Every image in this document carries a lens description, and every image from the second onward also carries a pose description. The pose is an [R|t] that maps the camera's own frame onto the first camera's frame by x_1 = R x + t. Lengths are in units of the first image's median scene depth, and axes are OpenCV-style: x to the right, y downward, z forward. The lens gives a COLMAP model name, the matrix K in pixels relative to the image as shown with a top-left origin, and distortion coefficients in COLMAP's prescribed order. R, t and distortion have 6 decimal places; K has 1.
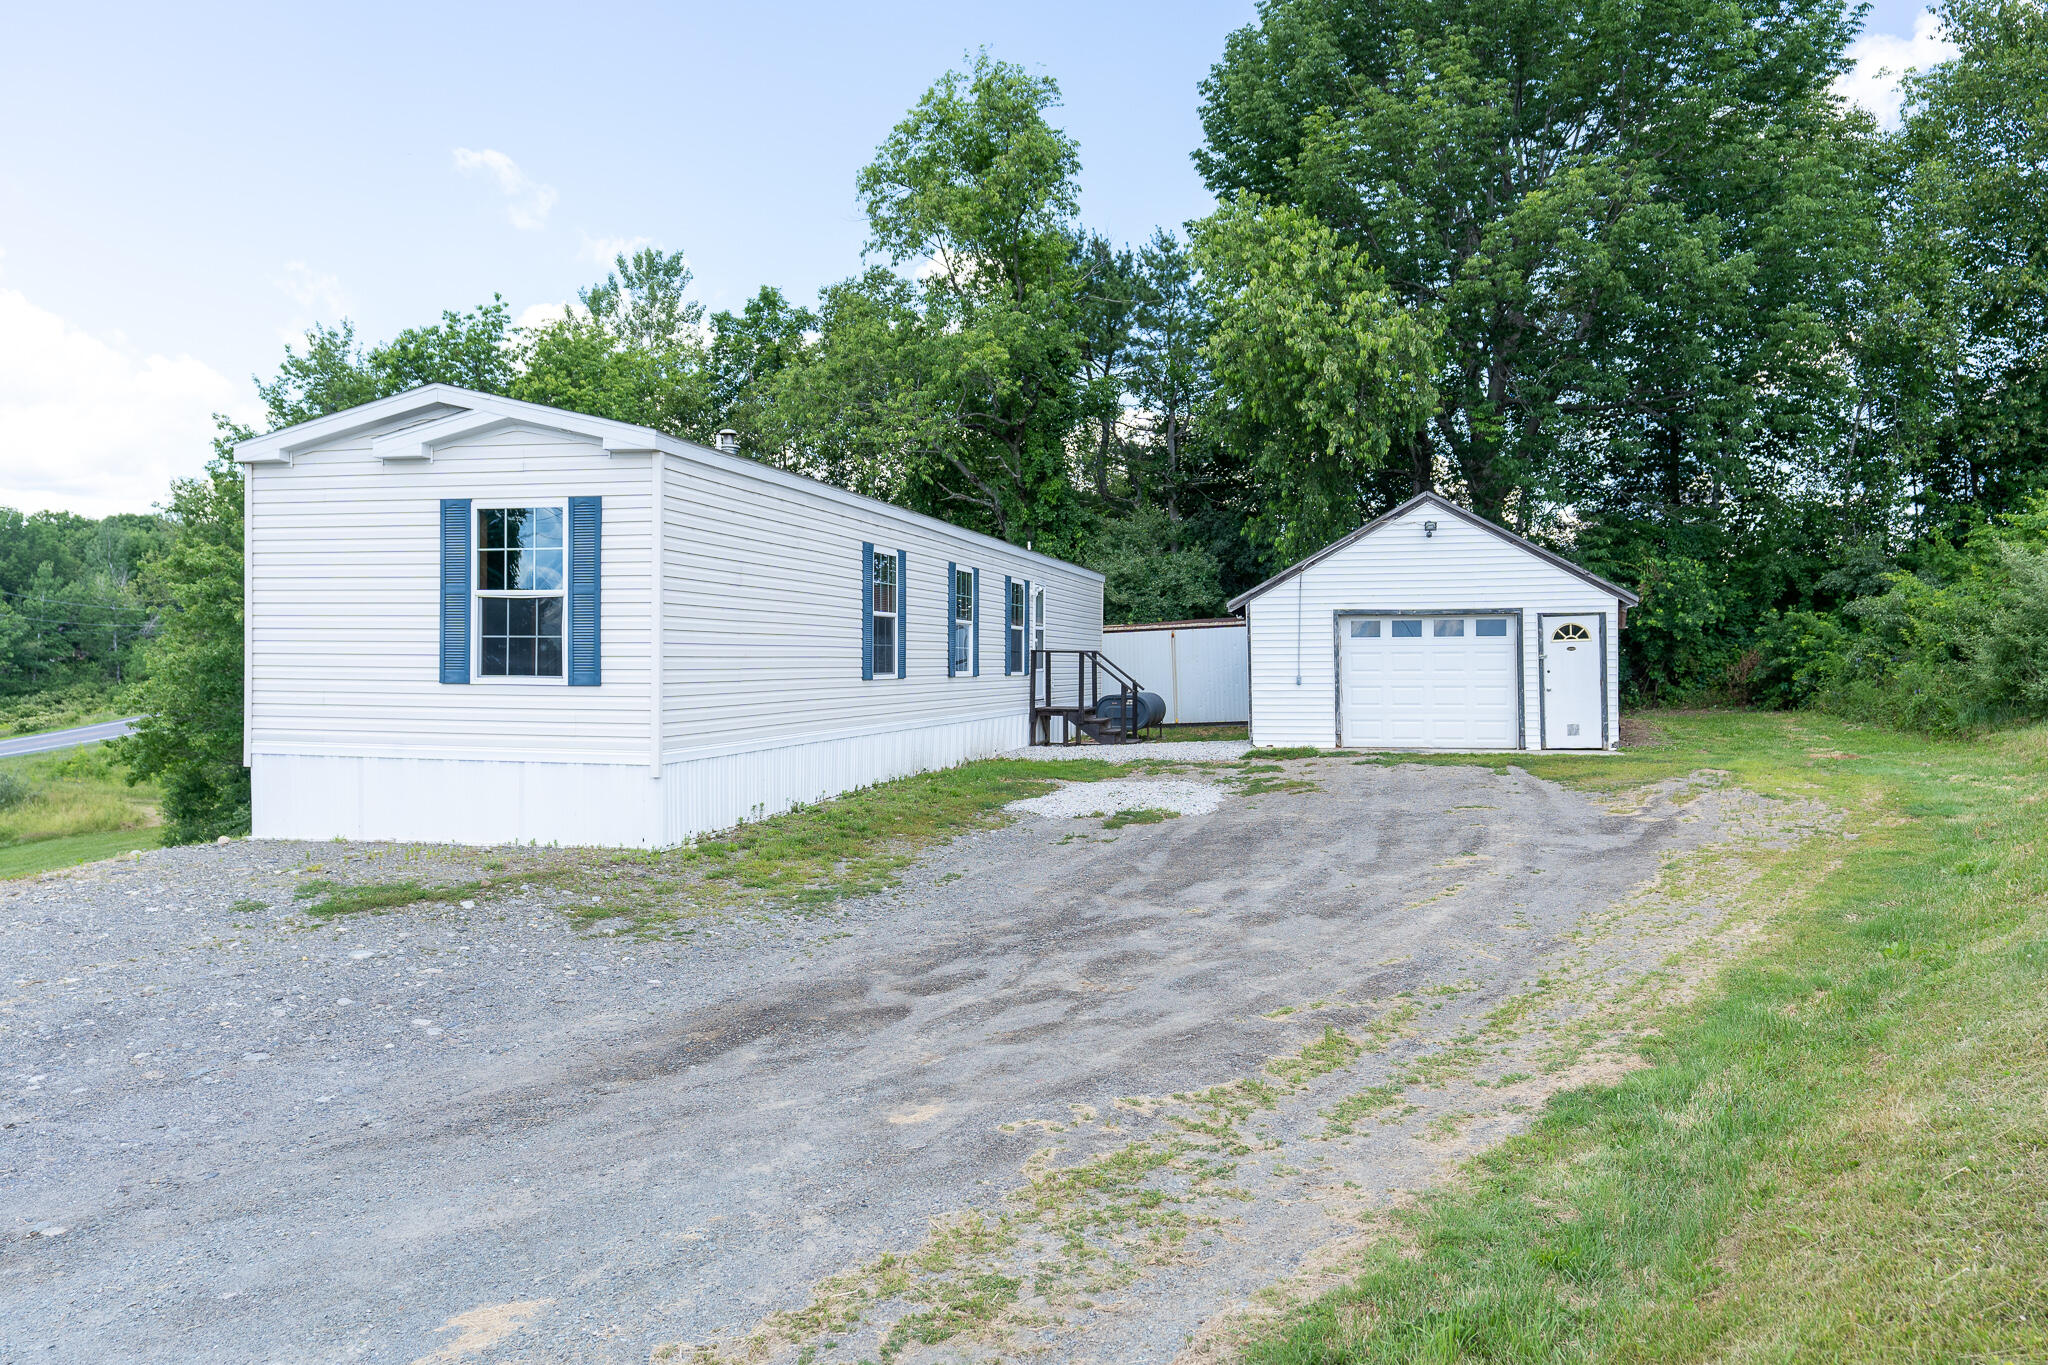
lens RADIAL K [[1497.0, 0, 1024.0], [0, 1497.0, 682.5], [0, 0, 1]] dist [0.069940, -0.116181]
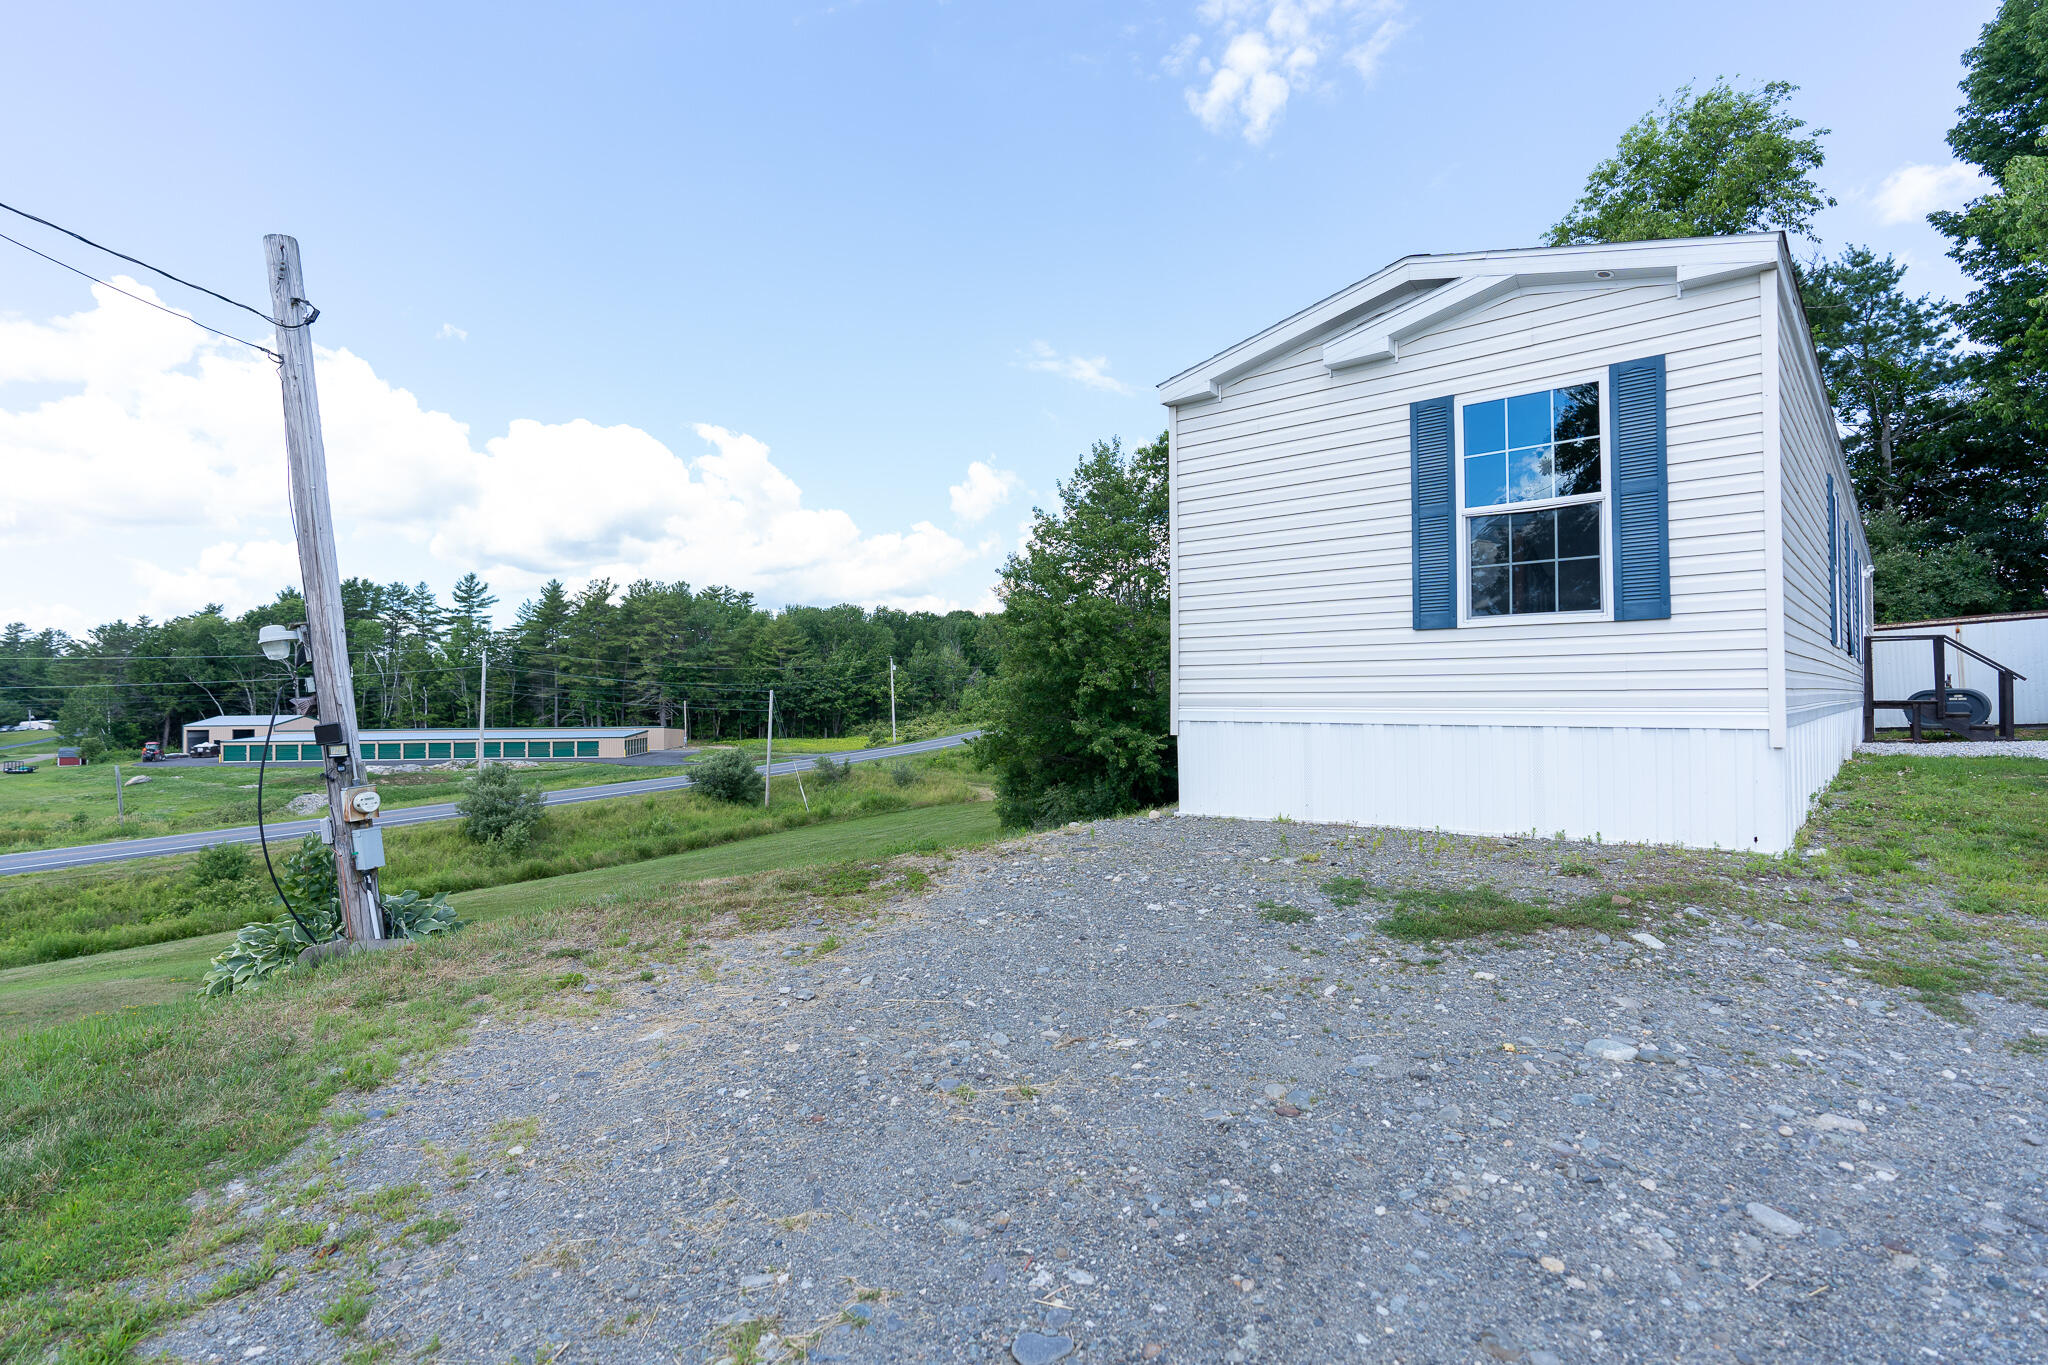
lens RADIAL K [[1026.3, 0, 1024.0], [0, 1026.3, 682.5], [0, 0, 1]] dist [-0.001448, -0.000116]
pose [[0.892471, -0.020208, -0.450651, -0.326063], [0.006296, 0.999457, -0.032349, 0.044850], [0.451060, 0.026033, 0.892114, 0.418320]]
